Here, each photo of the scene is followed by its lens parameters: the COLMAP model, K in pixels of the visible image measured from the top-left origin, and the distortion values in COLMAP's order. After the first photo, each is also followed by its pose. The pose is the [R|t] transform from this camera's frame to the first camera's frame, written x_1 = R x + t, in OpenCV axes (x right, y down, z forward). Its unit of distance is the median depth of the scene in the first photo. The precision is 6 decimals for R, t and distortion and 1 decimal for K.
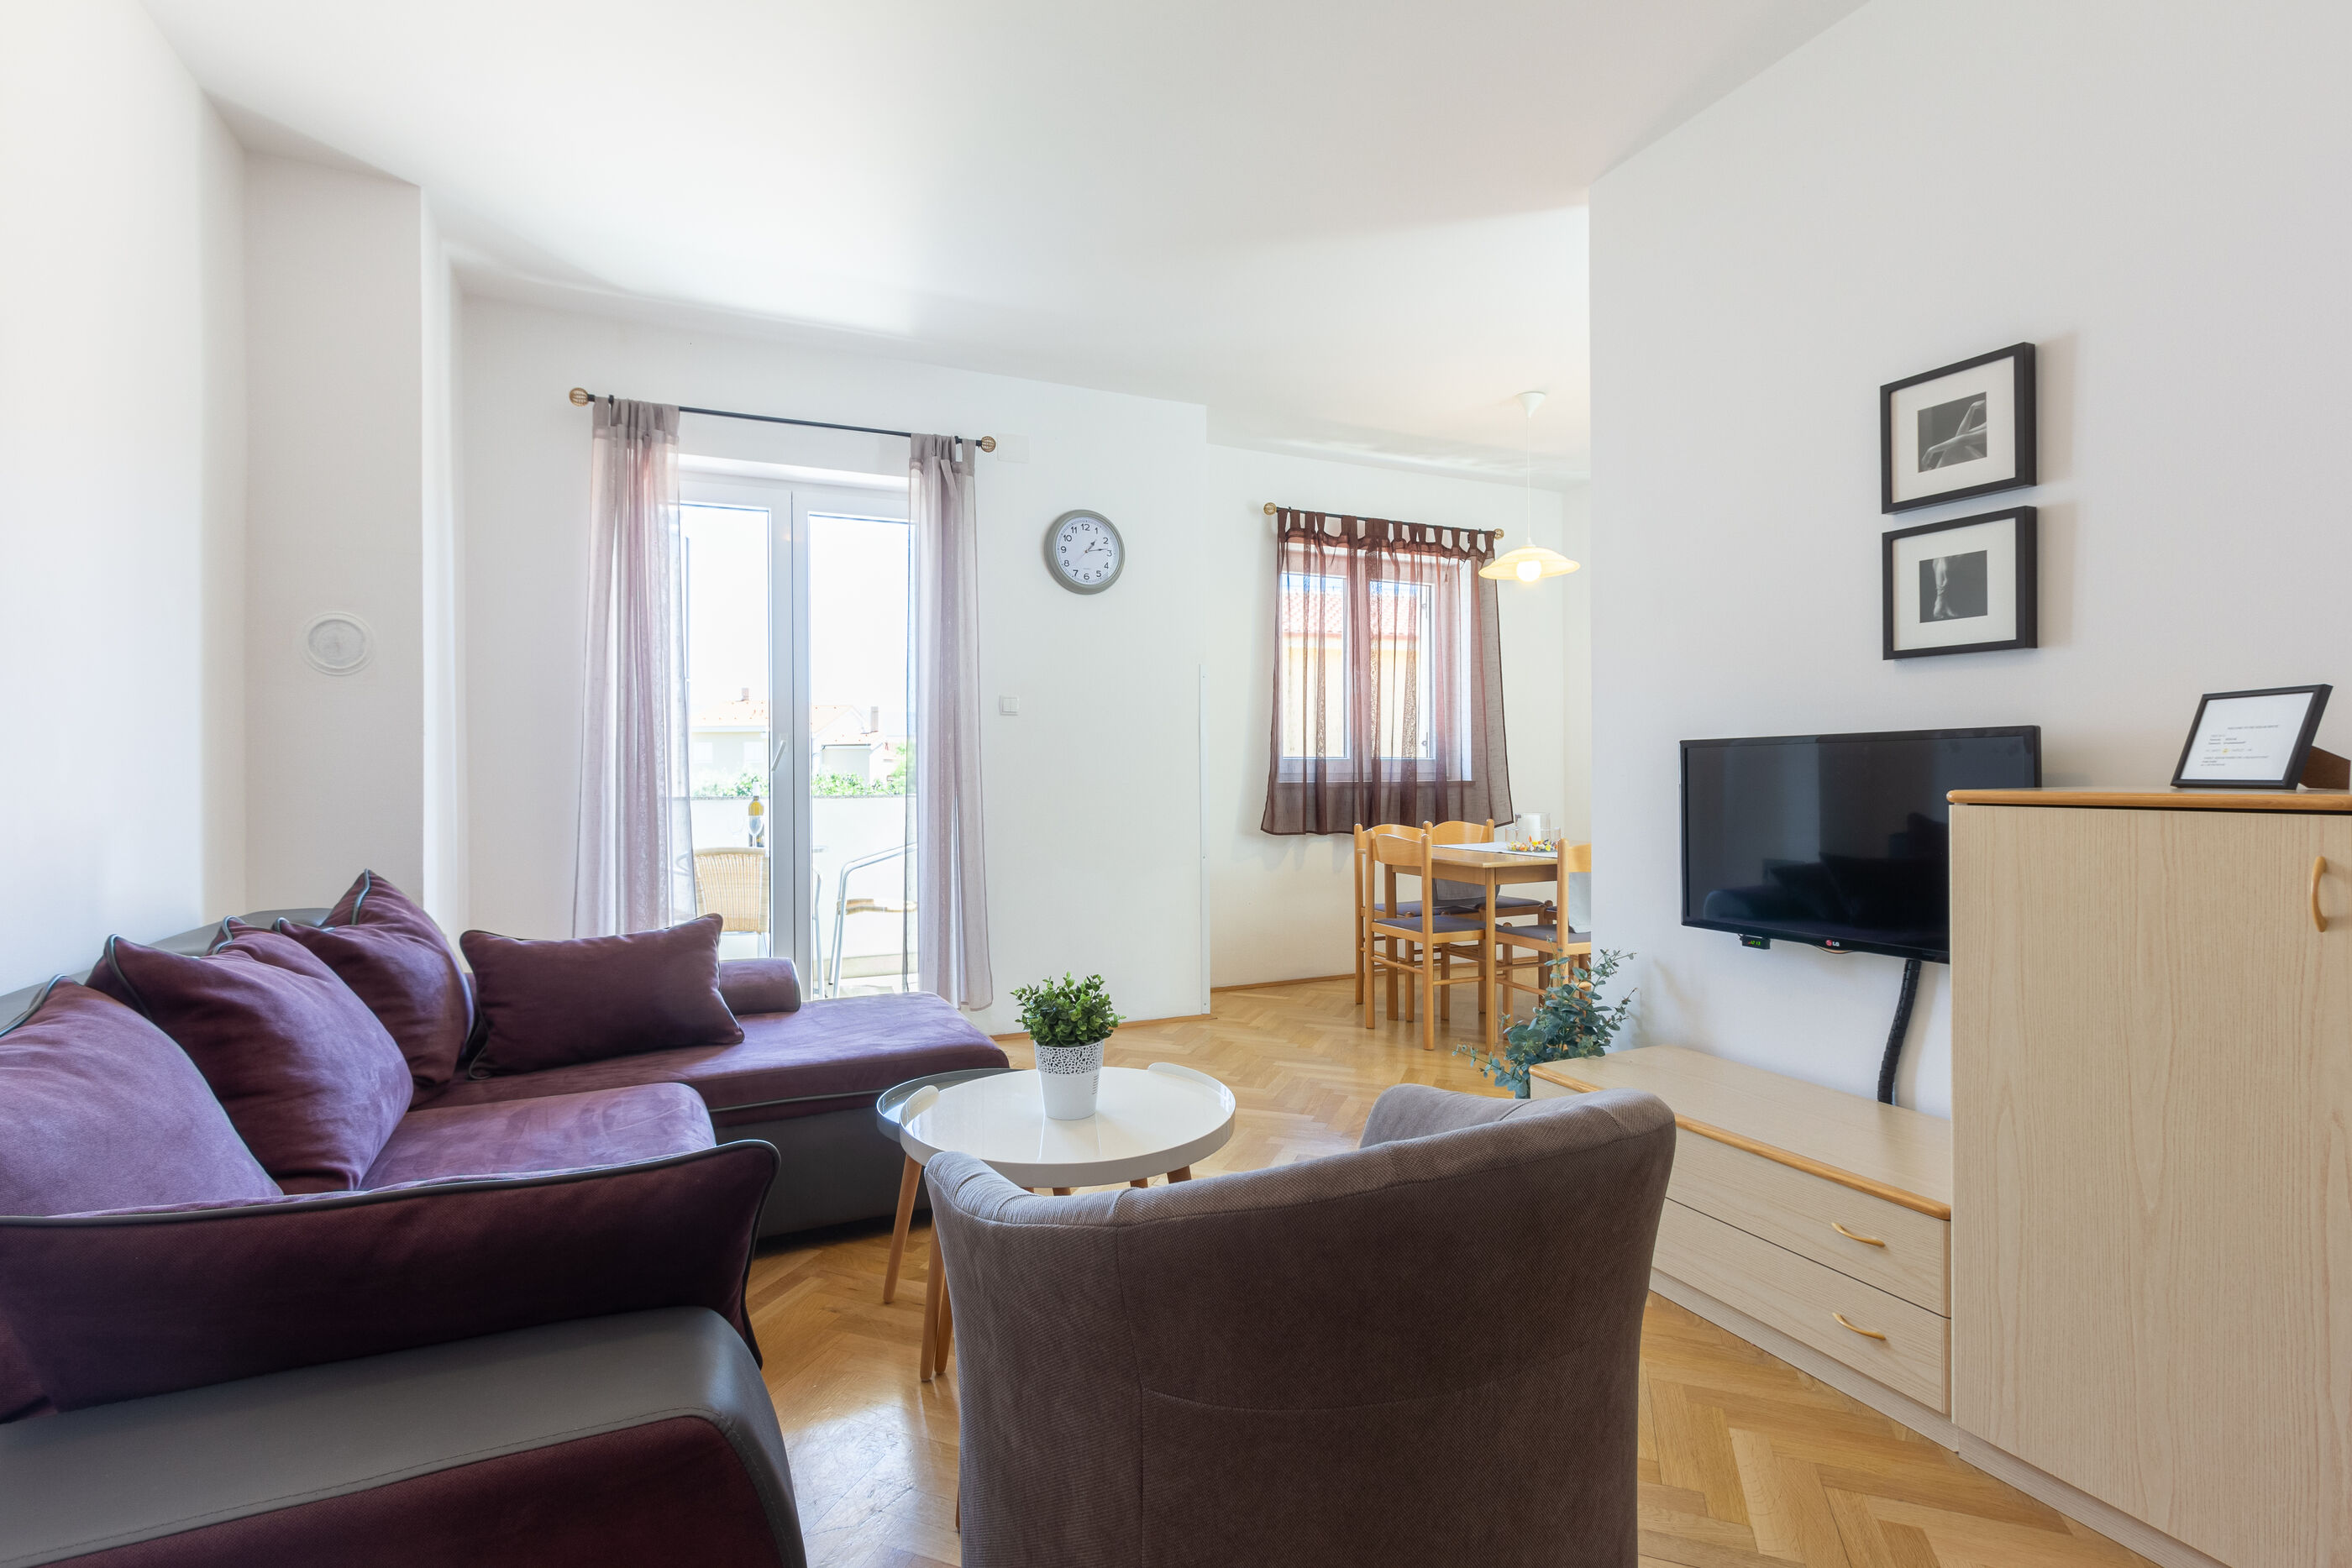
lens RADIAL K [[1095.7, 0, 1175.2], [0, 1095.7, 766.3], [0, 0, 1]] dist [0.002734, 0.000343]
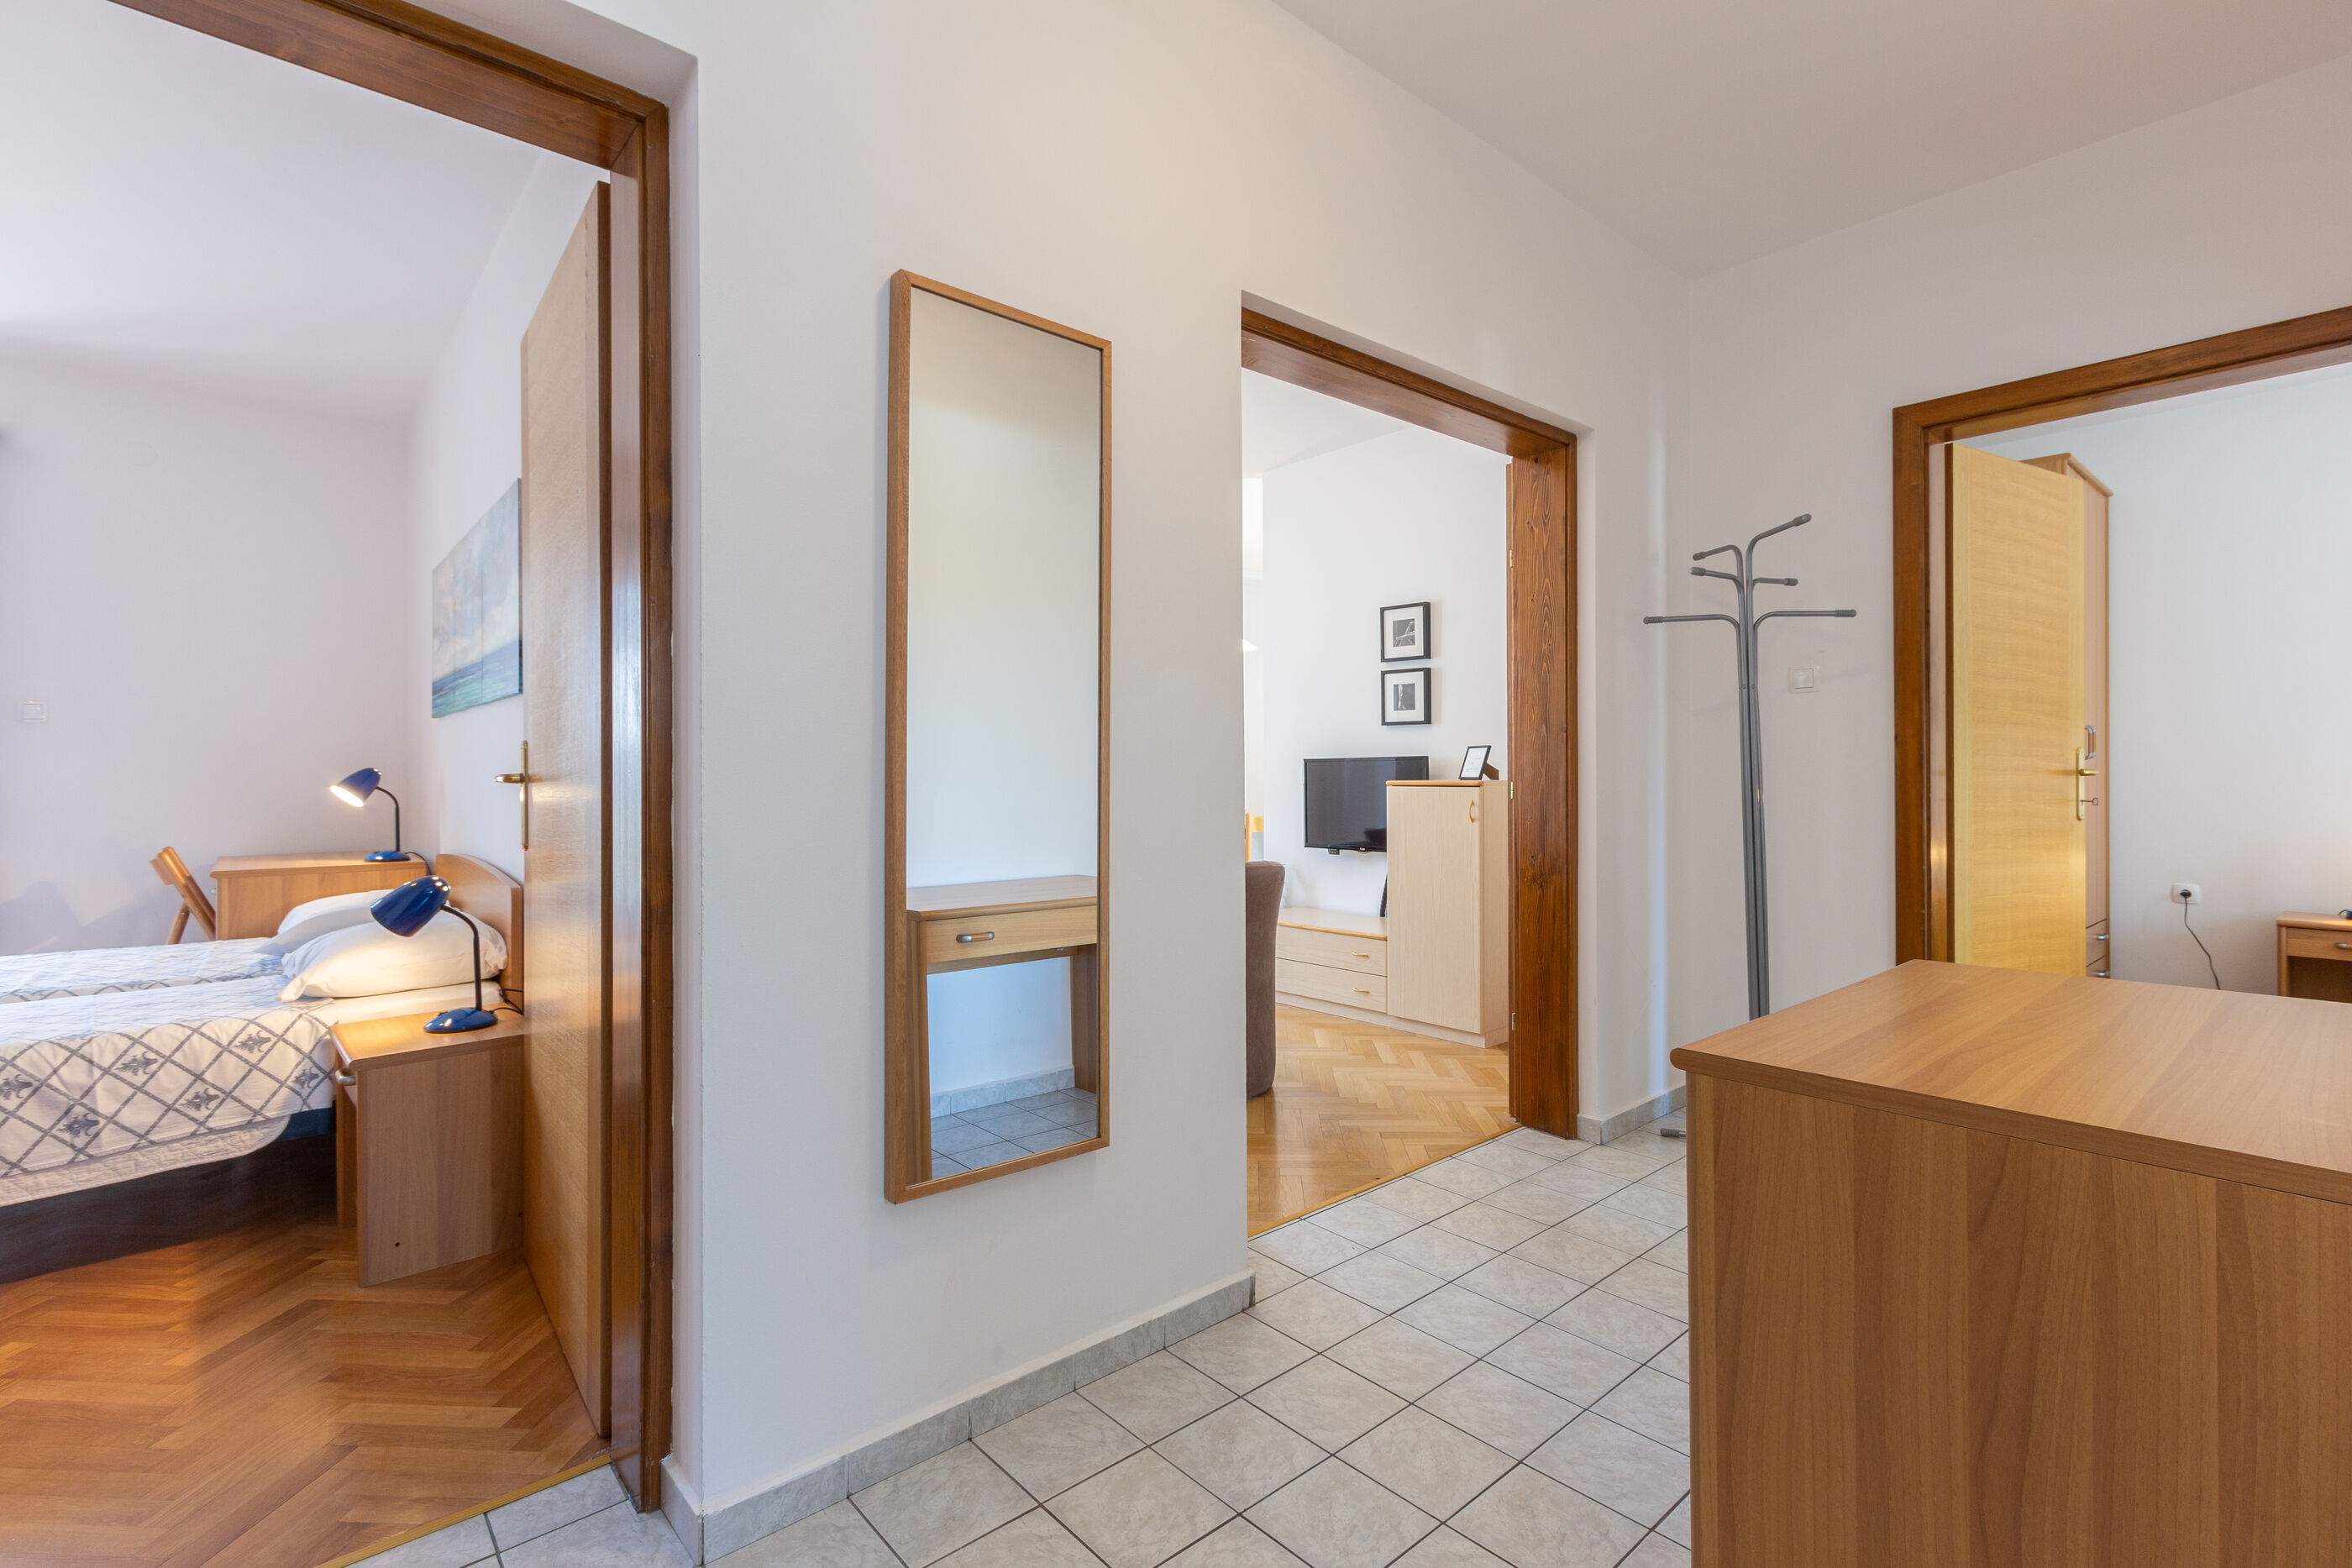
lens RADIAL K [[1095.7, 0, 1183.3], [0, 1095.7, 774.2], [0, 0, 1]] dist [0.002734, 0.000343]
pose [[0.959710, -0.001530, 0.280987, -0.433346], [0.000731, 0.999995, 0.002951, -0.001646], [-0.280991, -0.002627, 0.959707, -1.175607]]
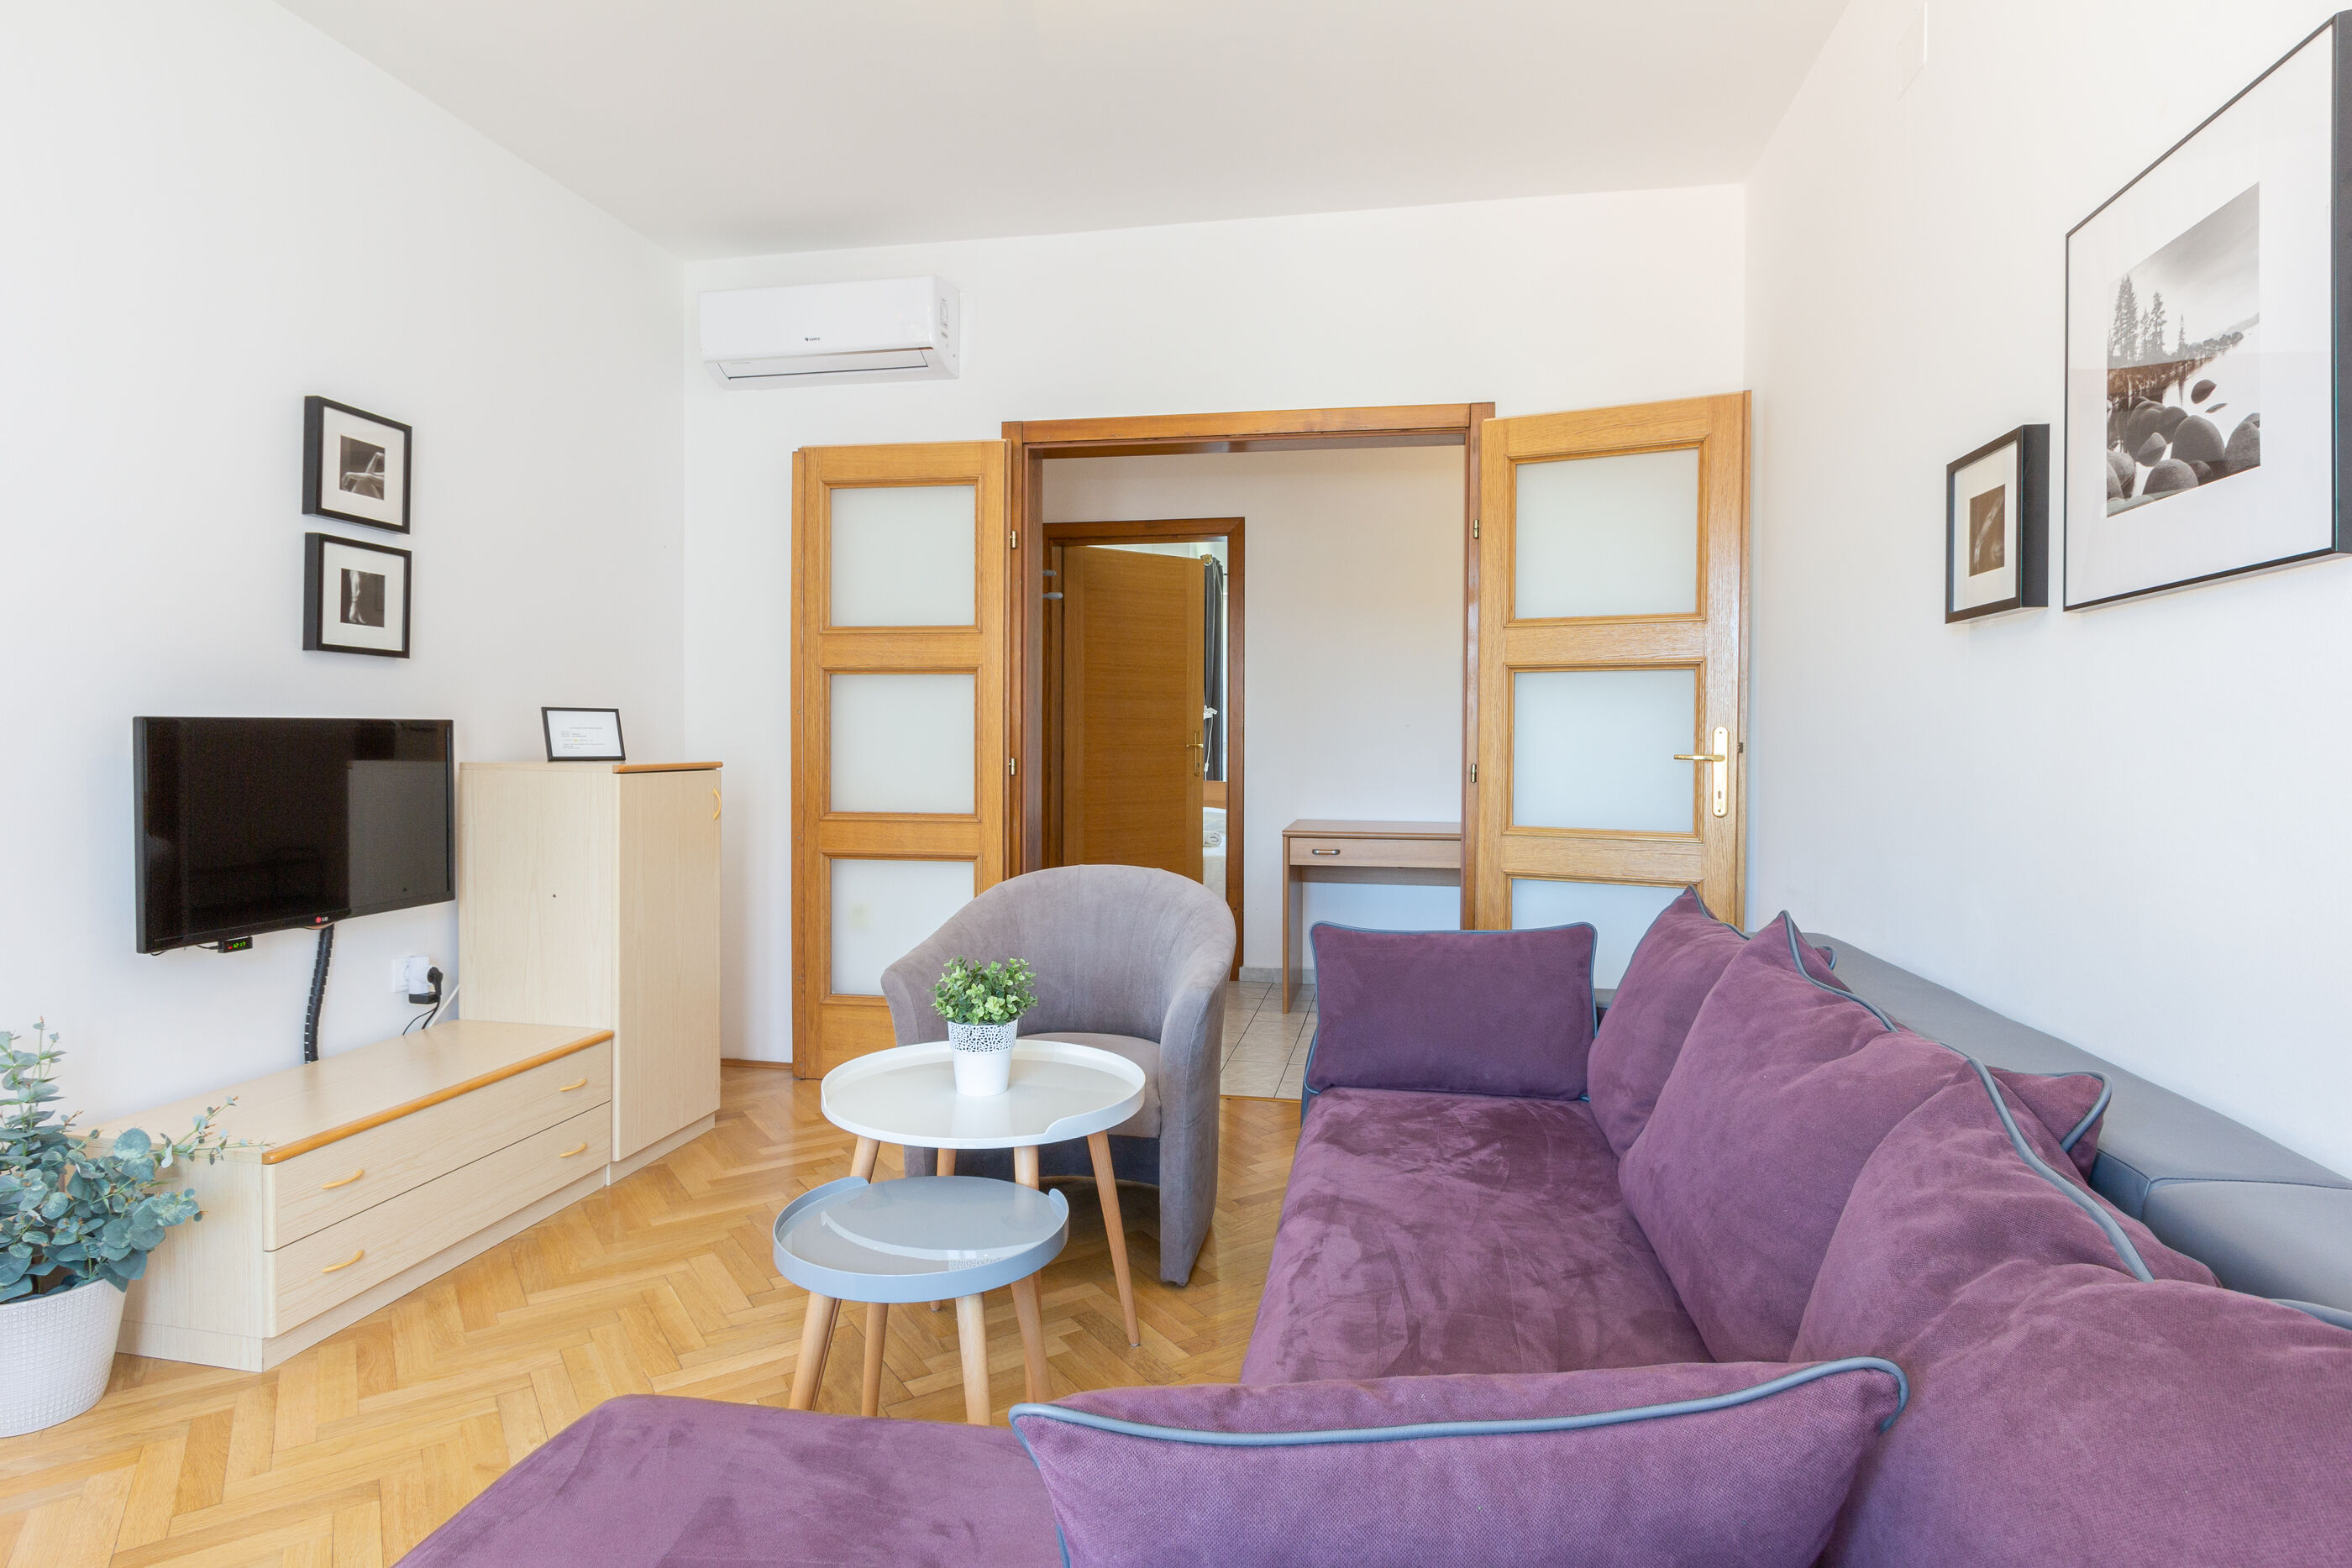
lens RADIAL K [[1207.3, 0, 1179.4], [0, 1207.3, 778.3], [0, 0, 1]] dist [-0.001421, -0.000662]
pose [[-0.799357, -0.015675, 0.600651, -0.794884], [0.000603, 0.999638, 0.026890, -0.003233], [-0.600856, 0.021857, -0.799059, 1.534210]]
